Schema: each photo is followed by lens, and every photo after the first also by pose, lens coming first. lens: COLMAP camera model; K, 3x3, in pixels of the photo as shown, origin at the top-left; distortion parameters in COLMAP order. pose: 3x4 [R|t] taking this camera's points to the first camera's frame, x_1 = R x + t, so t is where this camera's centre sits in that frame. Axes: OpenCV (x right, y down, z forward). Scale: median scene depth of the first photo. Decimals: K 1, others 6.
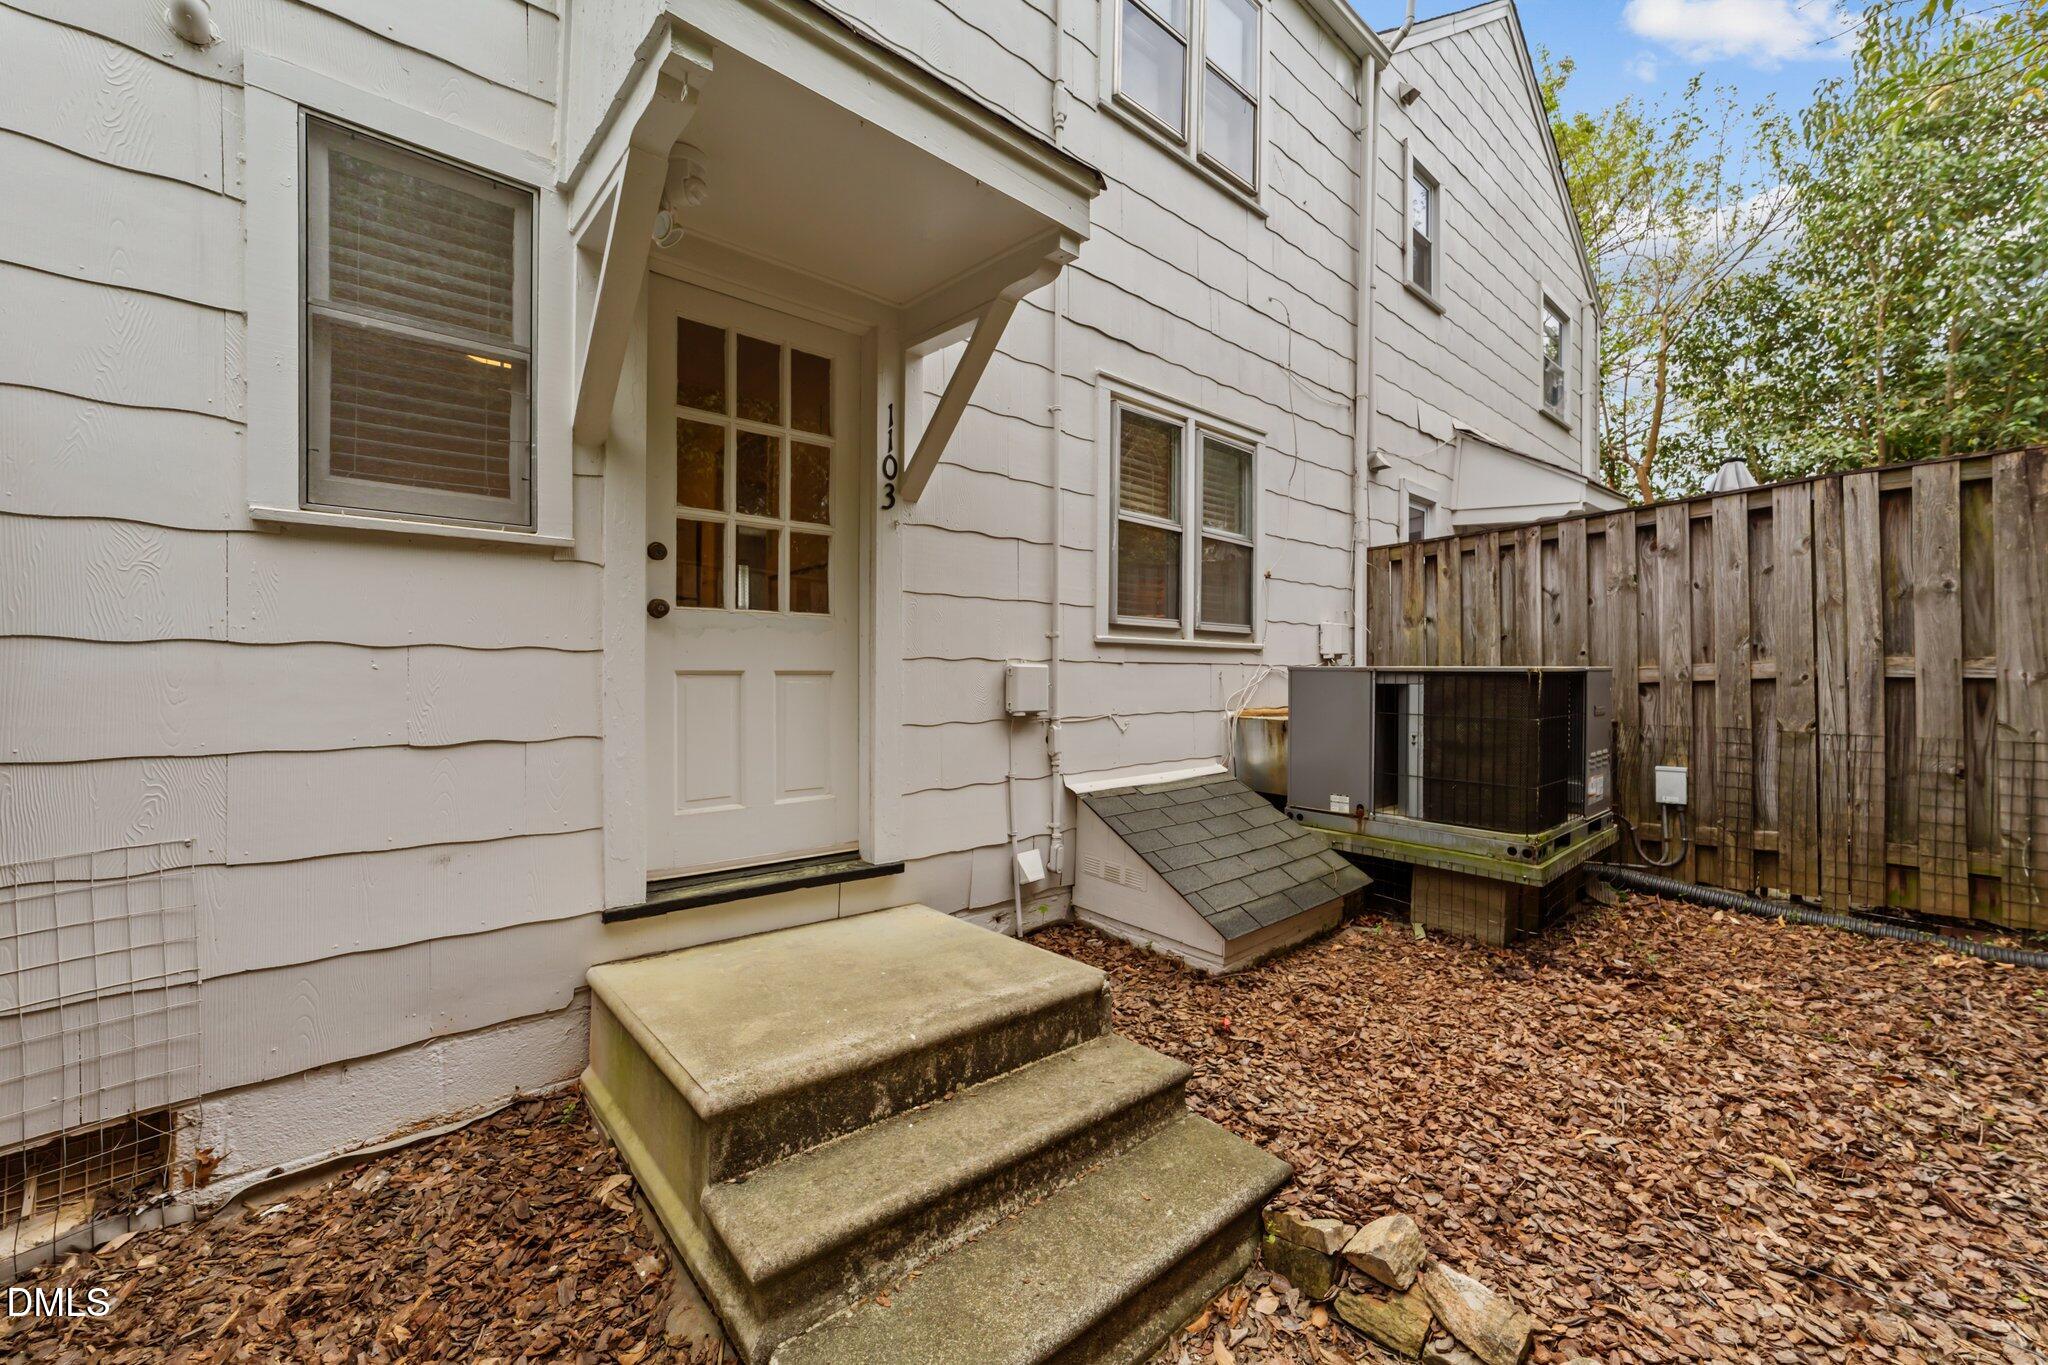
lens RADIAL K [[799.0, 0, 1034.4], [0, 799.0, 679.8], [0, 0, 1]] dist [-0.003520, 0.001284]
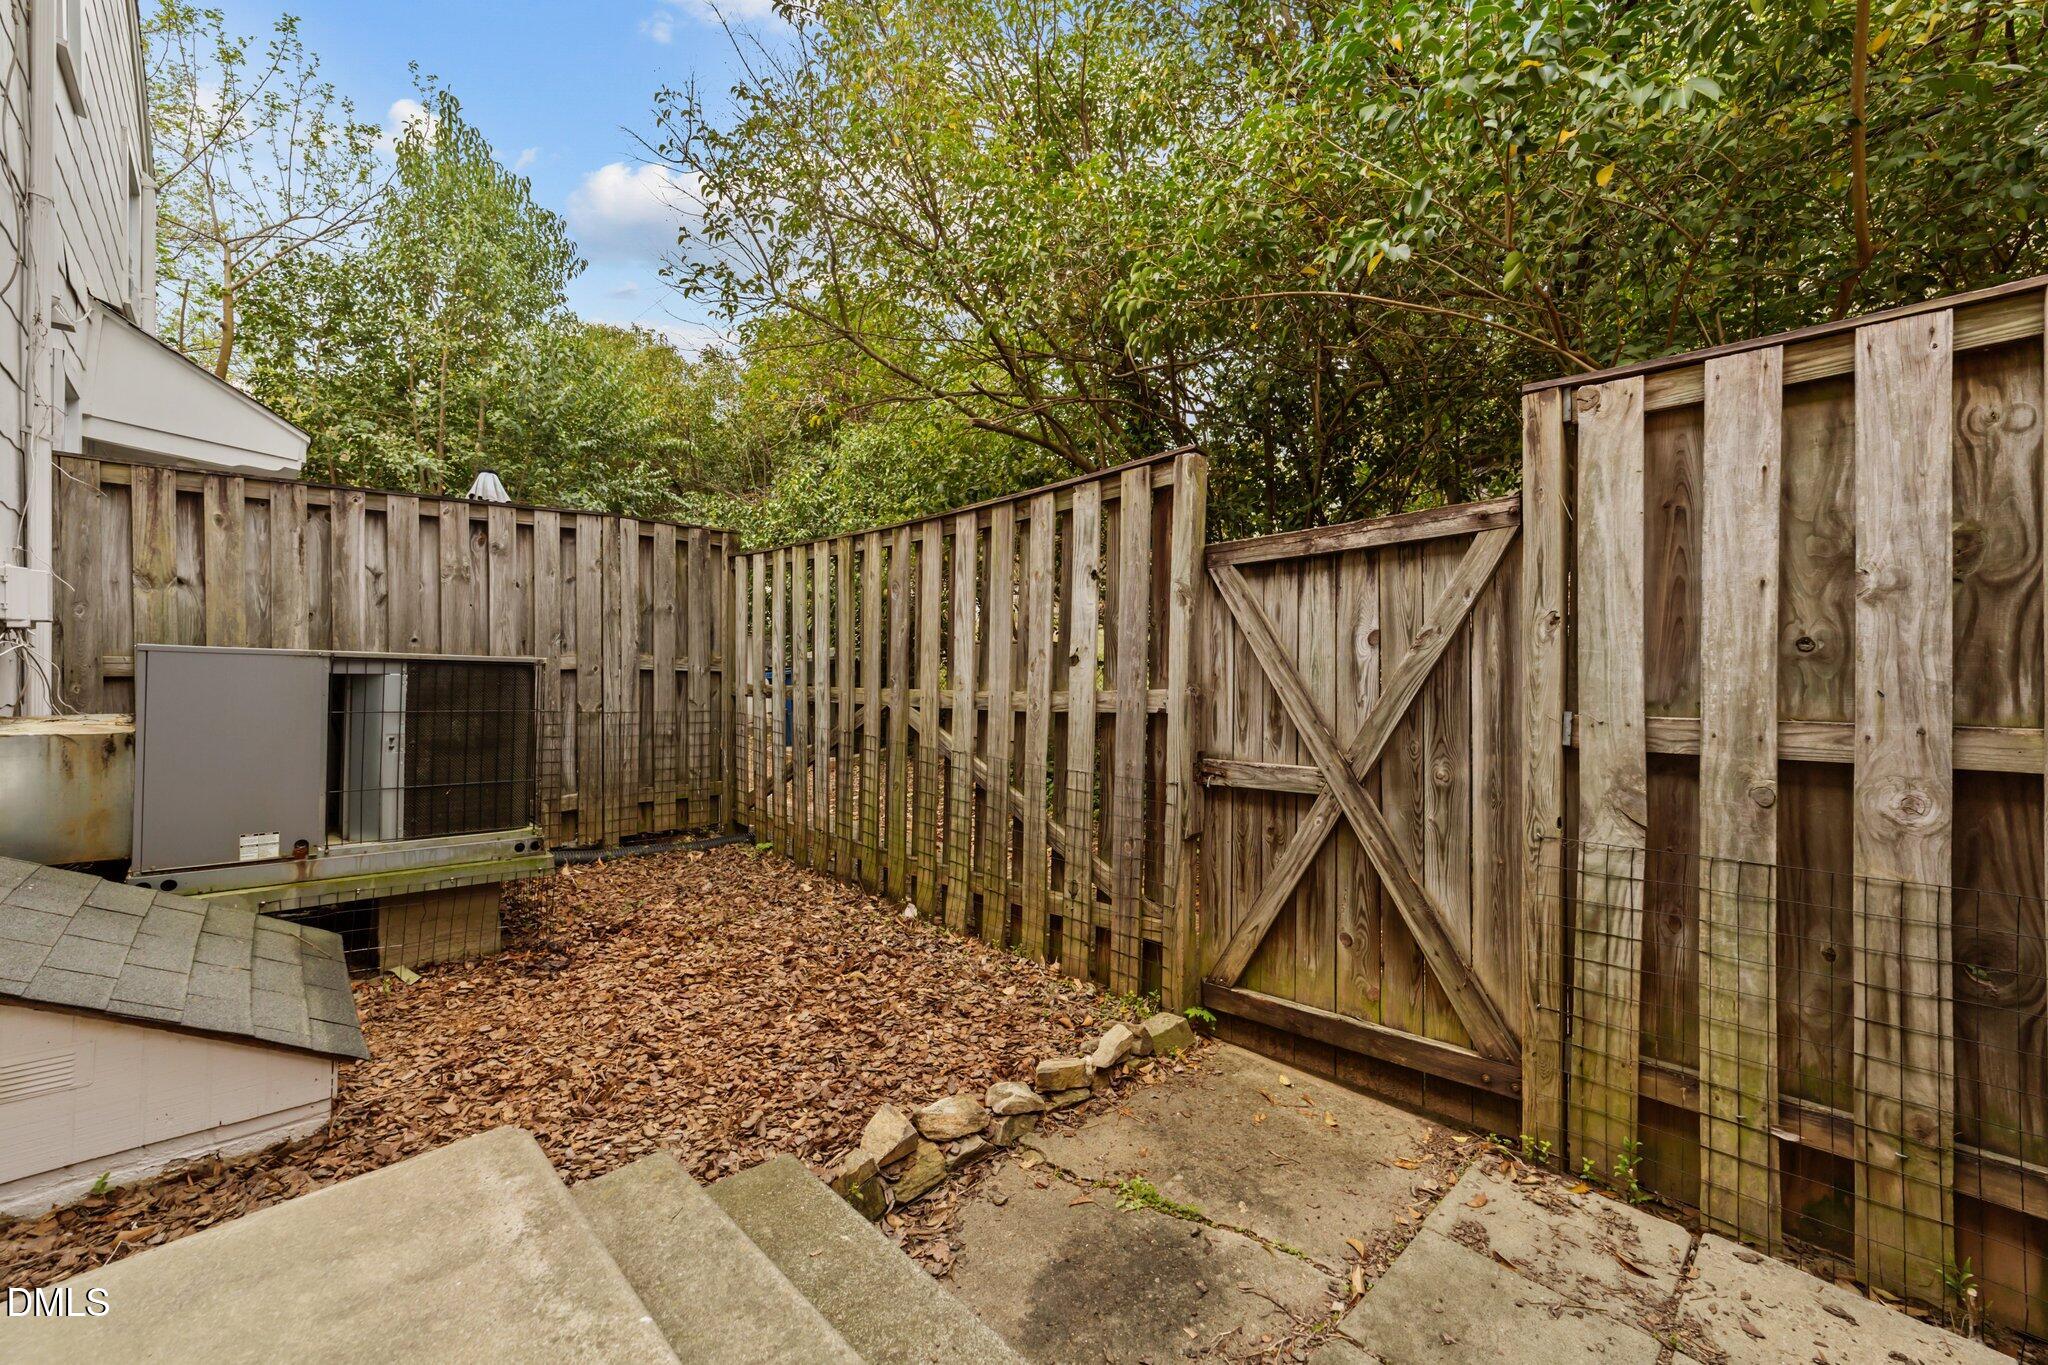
lens RADIAL K [[799.0, 0, 1043.6], [0, 799.0, 676.8], [0, 0, 1]] dist [-0.003520, 0.001284]
pose [[-0.073950, -0.003314, 0.997256, -0.392972], [-0.014438, 0.999893, 0.002253, -0.003829], [-0.997157, -0.014232, -0.073990, 0.417036]]
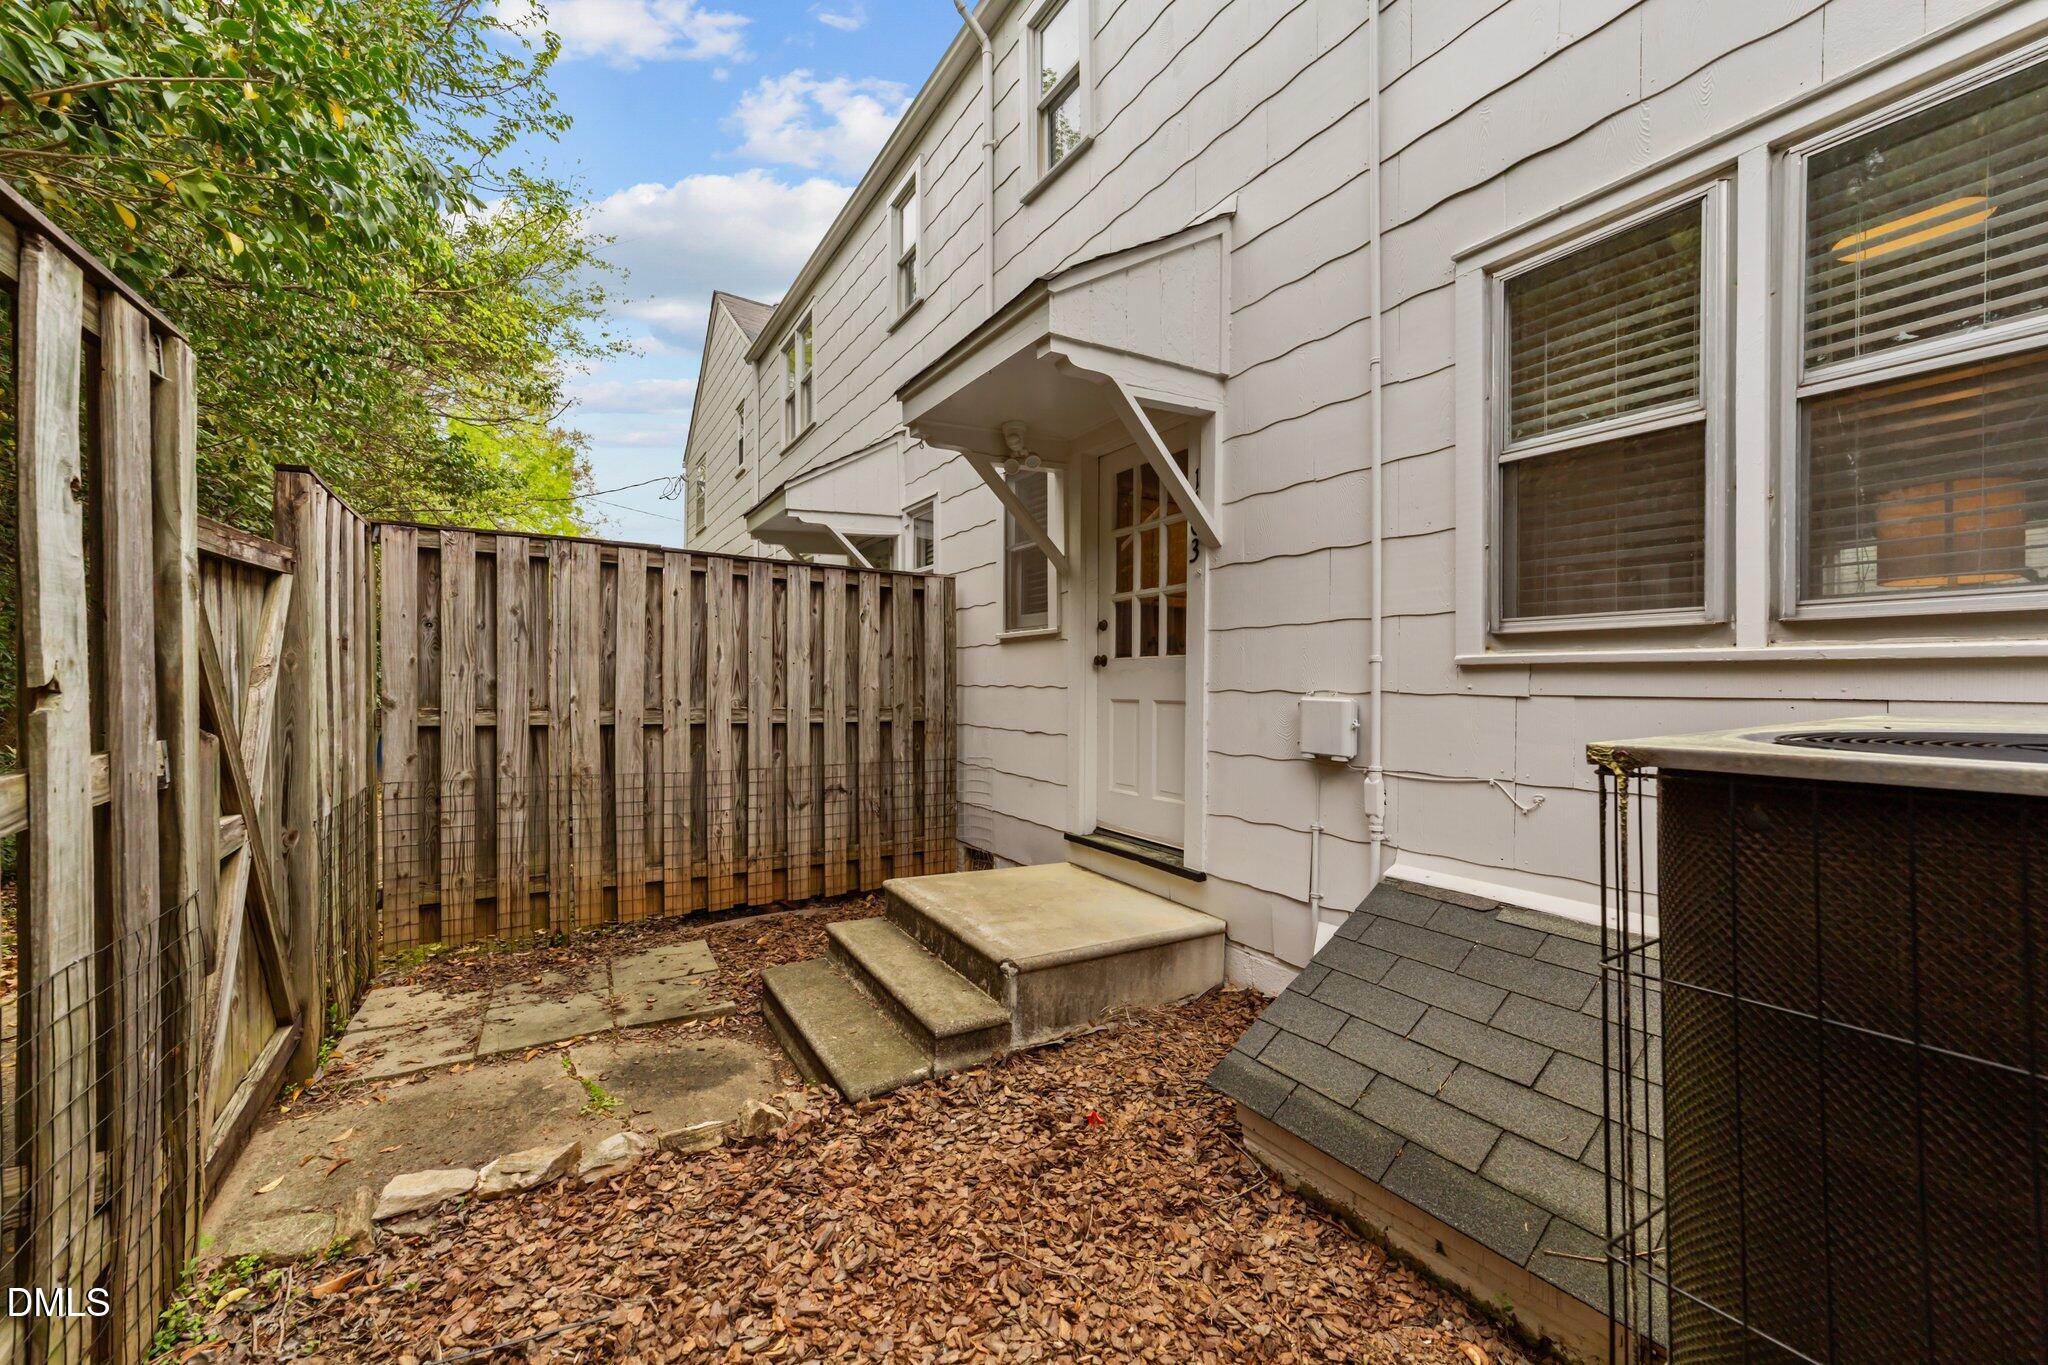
lens RADIAL K [[799.0, 0, 1024.1], [0, 799.0, 682.1], [0, 0, 1]] dist [-0.003520, 0.001284]
pose [[-0.173139, -0.004320, -0.984888, 0.846425], [-0.012132, 0.999924, -0.002253, -0.029365], [0.984823, 0.011558, -0.173179, 0.818366]]
